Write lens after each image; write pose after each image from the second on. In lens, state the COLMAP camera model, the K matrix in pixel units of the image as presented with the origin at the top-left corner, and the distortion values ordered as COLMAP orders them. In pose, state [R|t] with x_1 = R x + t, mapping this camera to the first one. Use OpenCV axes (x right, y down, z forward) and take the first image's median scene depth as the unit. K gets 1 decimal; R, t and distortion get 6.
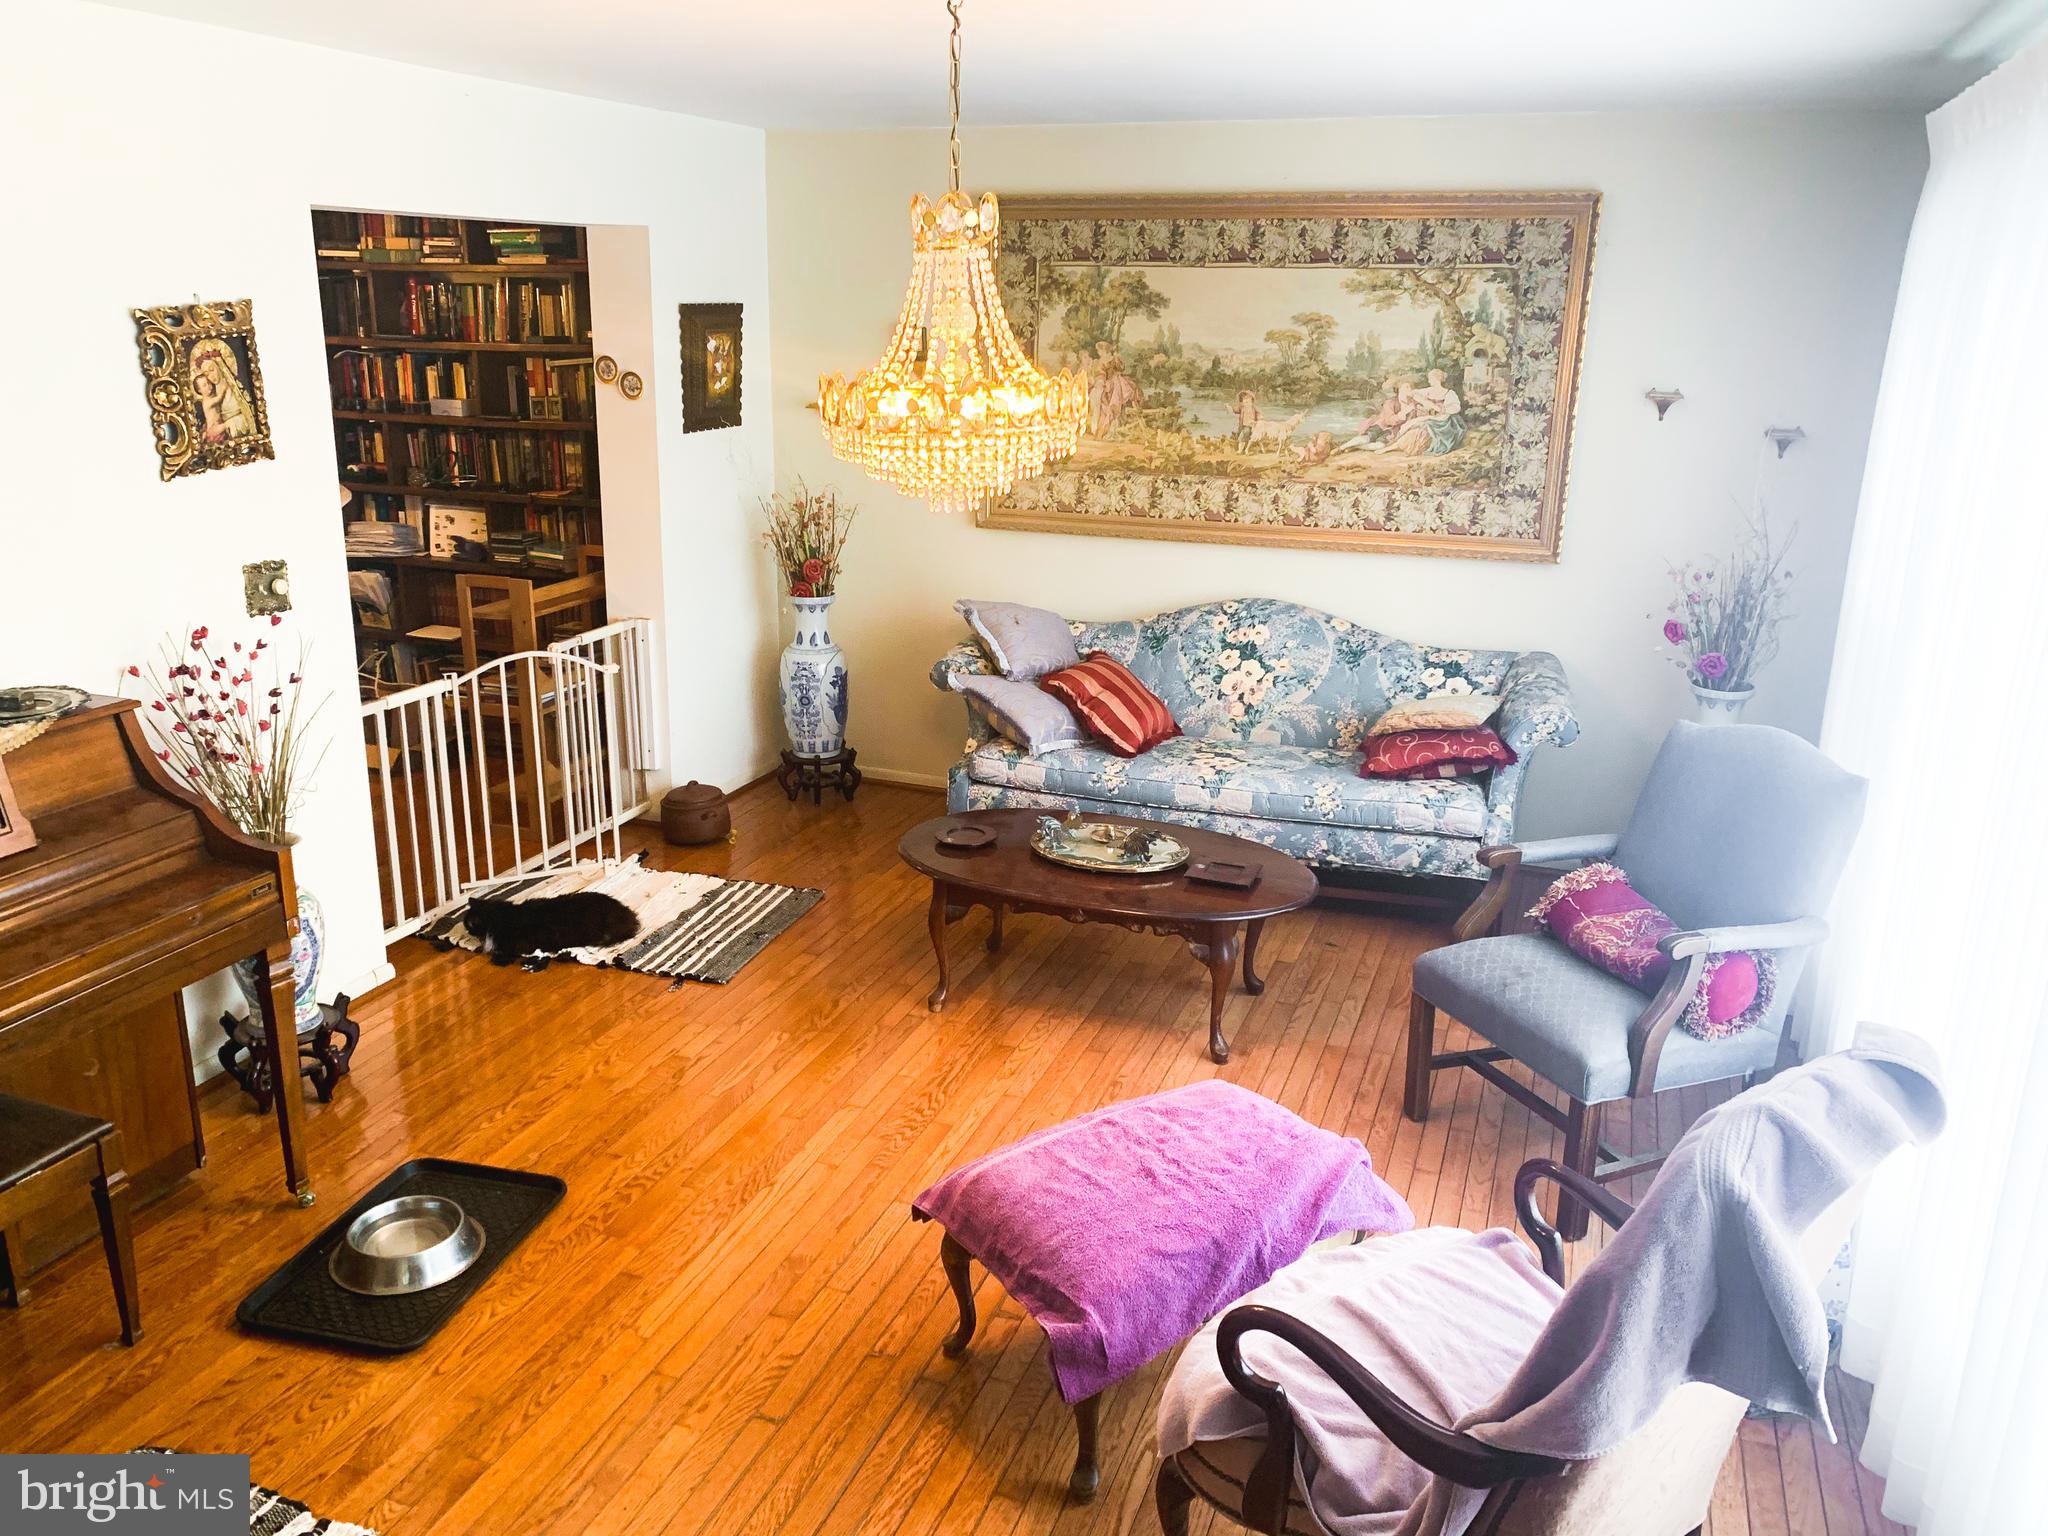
lens RADIAL K [[1545.6, 0, 1012.6], [0, 1545.6, 768.8], [0, 0, 1]] dist [0.227159, -0.532836]
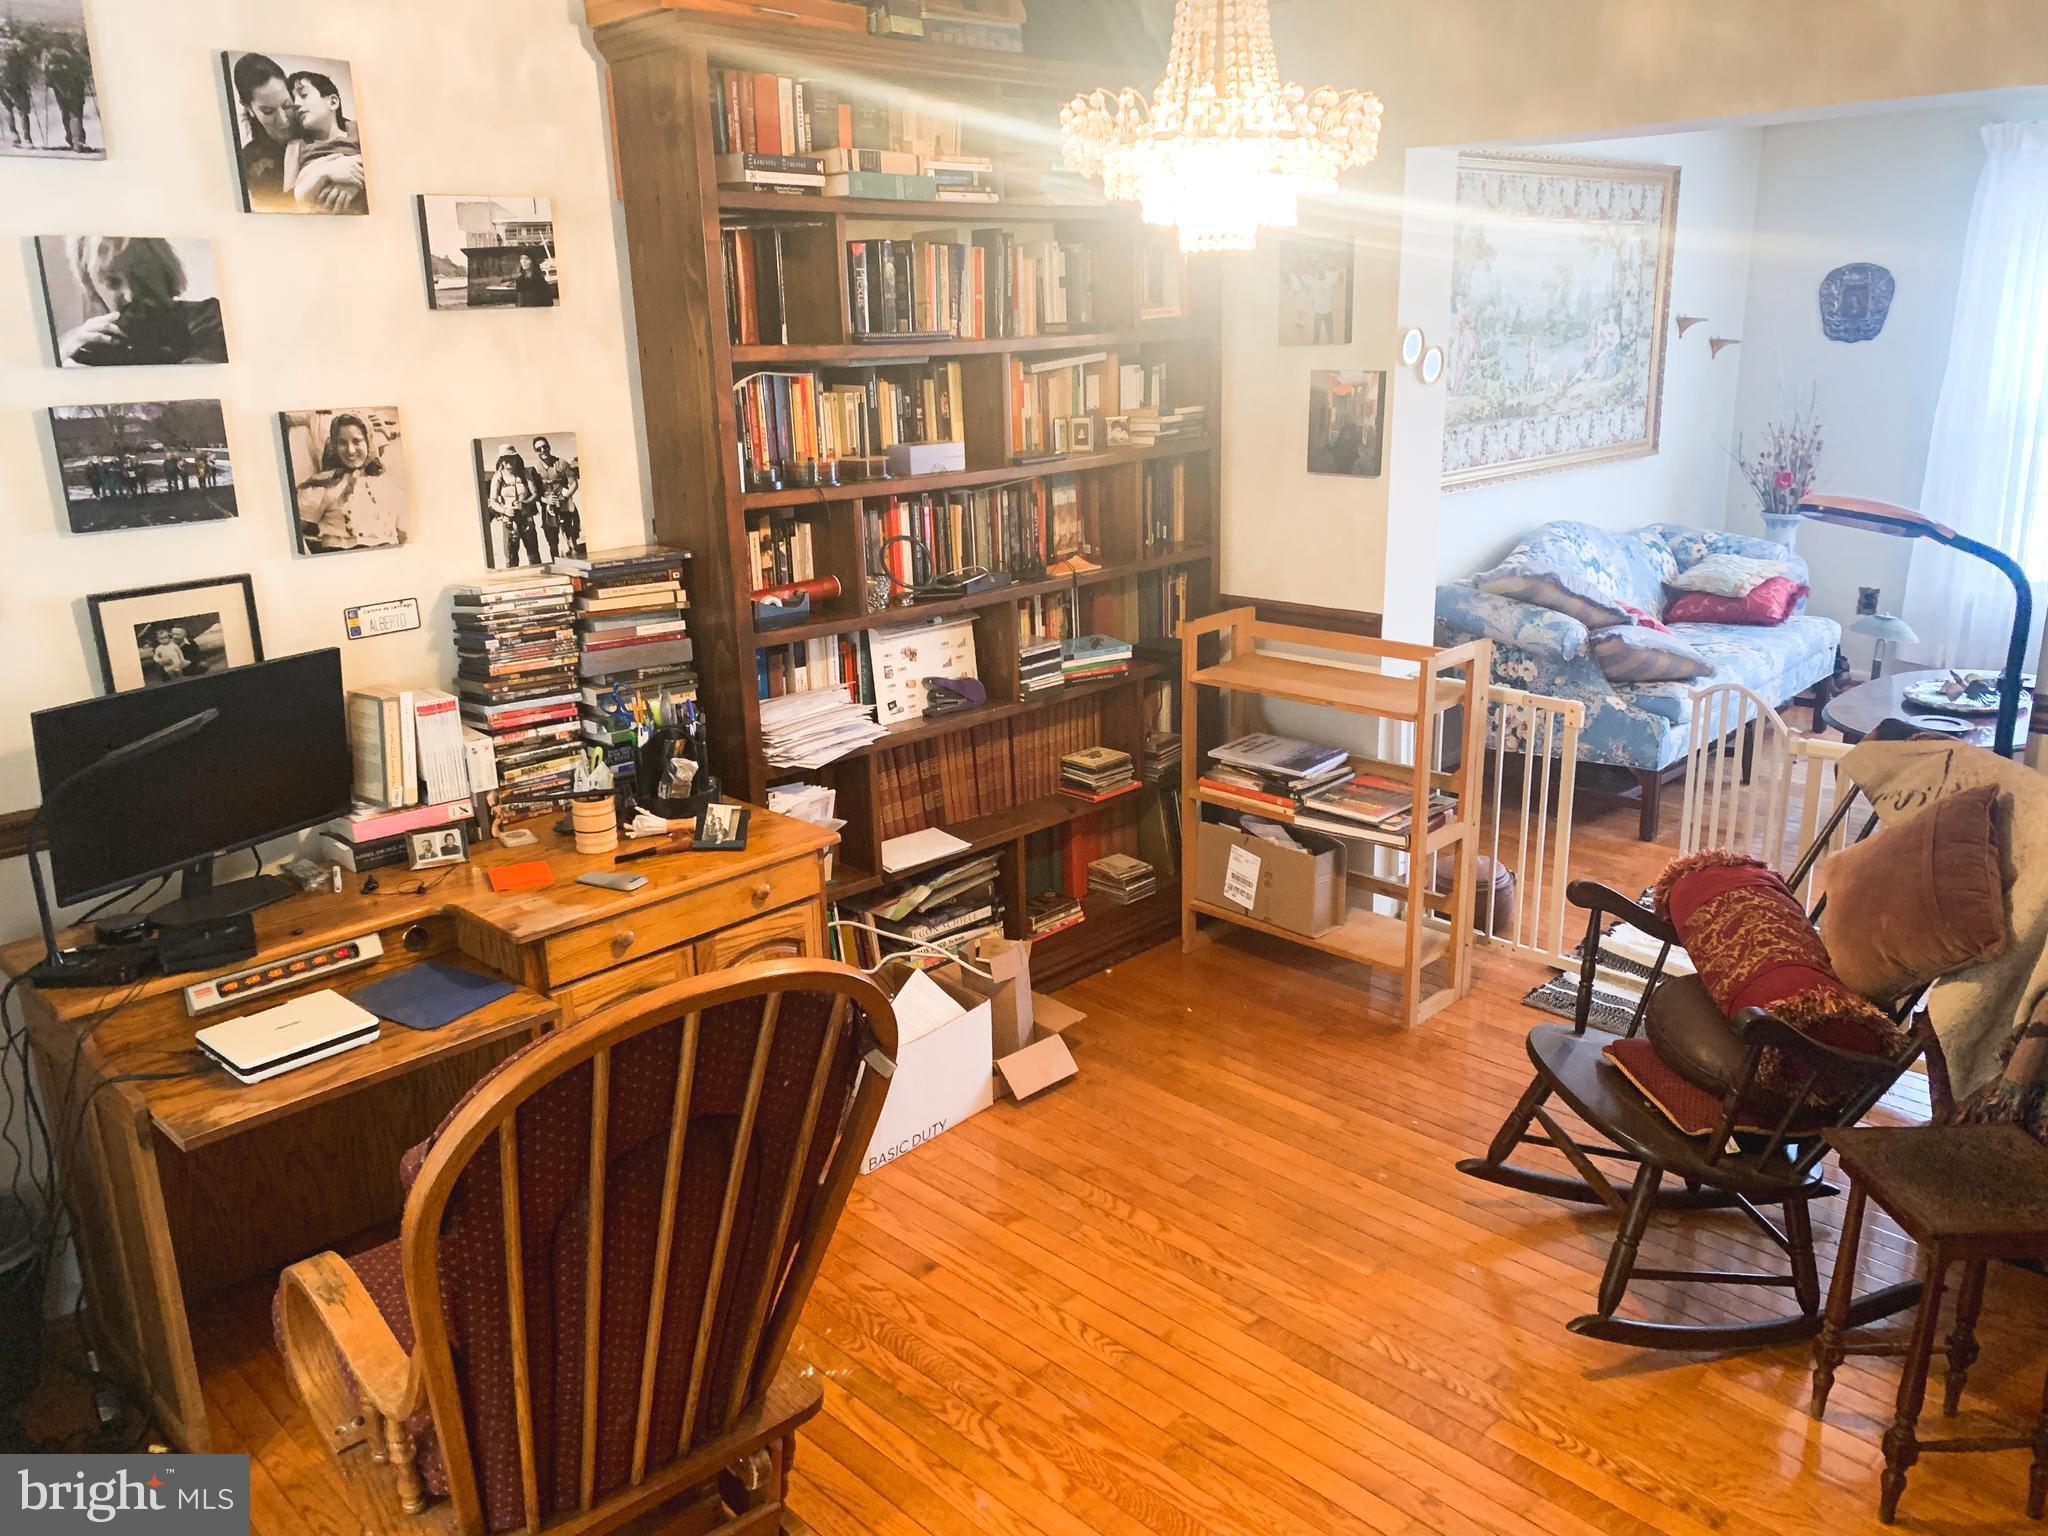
lens RADIAL K [[1582.8, 0, 1000.4], [0, 1582.8, 762.7], [0, 0, 1]] dist [0.029608, -0.011264]
pose [[0.422728, -0.276307, 0.863108, -0.888960], [0.290642, 0.943416, 0.159667, -0.211299], [-0.858387, 0.183359, 0.479115, 0.727347]]
